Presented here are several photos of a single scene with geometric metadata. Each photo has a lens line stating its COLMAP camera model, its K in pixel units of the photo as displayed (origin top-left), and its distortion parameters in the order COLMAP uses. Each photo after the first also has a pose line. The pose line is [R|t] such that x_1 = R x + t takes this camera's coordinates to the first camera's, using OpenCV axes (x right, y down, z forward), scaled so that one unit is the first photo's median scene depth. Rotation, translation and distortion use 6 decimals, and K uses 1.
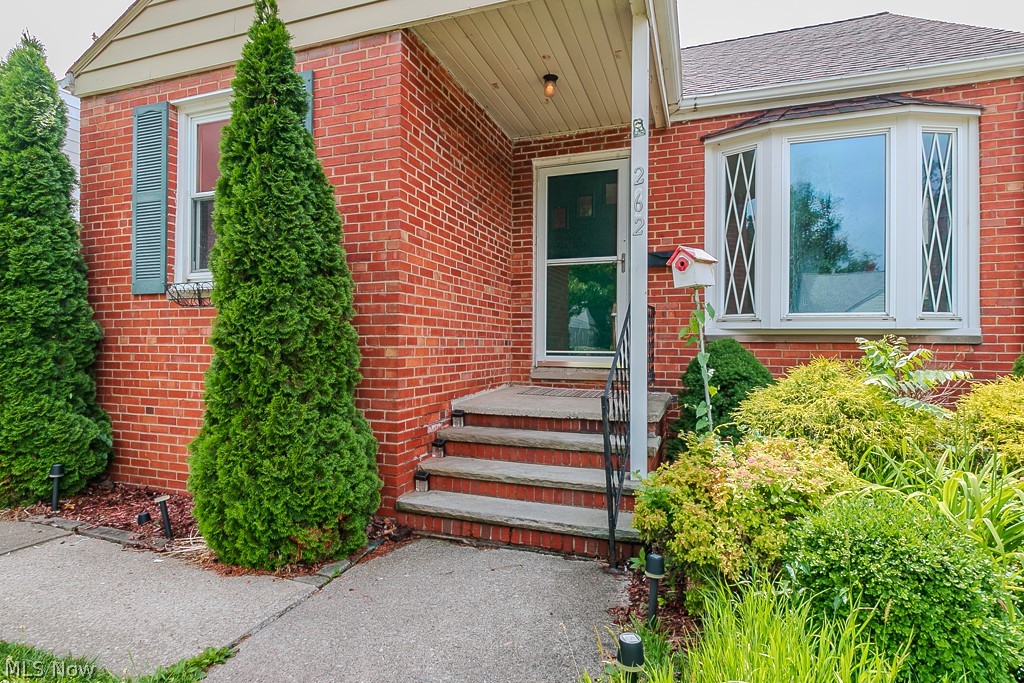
lens RADIAL K [[526.6, 0, 489.0], [0, 526.6, 342.3], [0, 0, 1]] dist [0.001134, -0.000281]
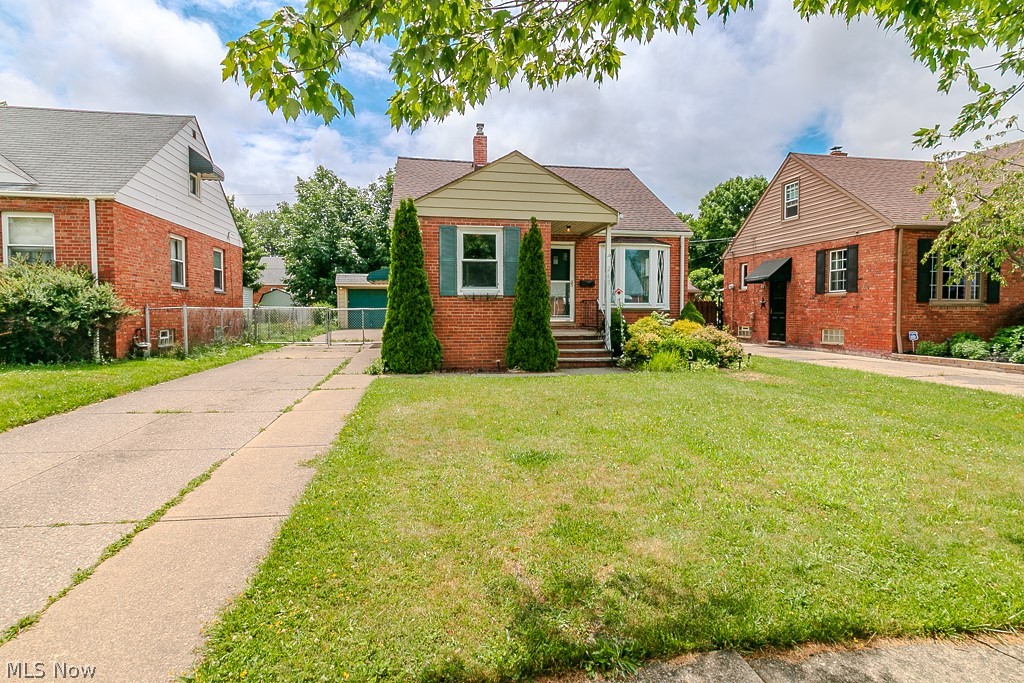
lens RADIAL K [[526.6, 0, 489.0], [0, 526.6, 342.3], [0, 0, 1]] dist [0.001134, -0.000281]
pose [[0.881319, -0.032632, 0.471394, -1.886147], [0.000859, 0.997722, 0.067460, -0.039978], [-0.472522, -0.059049, 0.879339, -1.619612]]
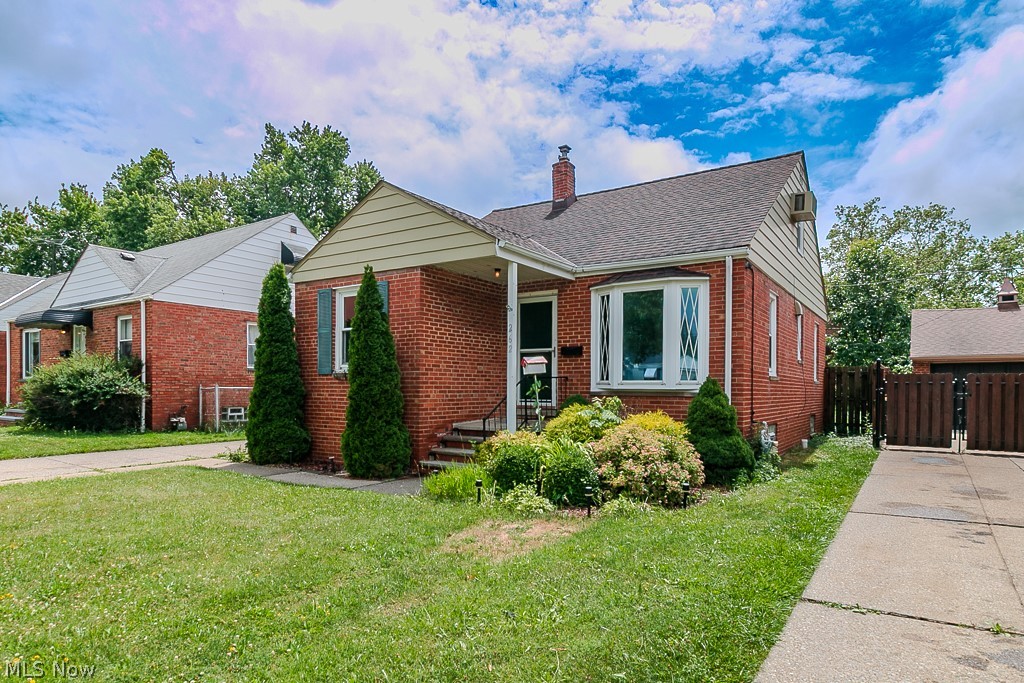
lens RADIAL K [[590.9, 0, 513.6], [0, 590.9, 391.8], [0, 0, 1]] dist [0.028222, 0.000401]
pose [[0.971705, -0.000825, -0.236197, 0.788230], [0.003376, 0.999940, 0.010398, -0.044097], [0.236174, -0.010902, 0.971650, -1.361441]]
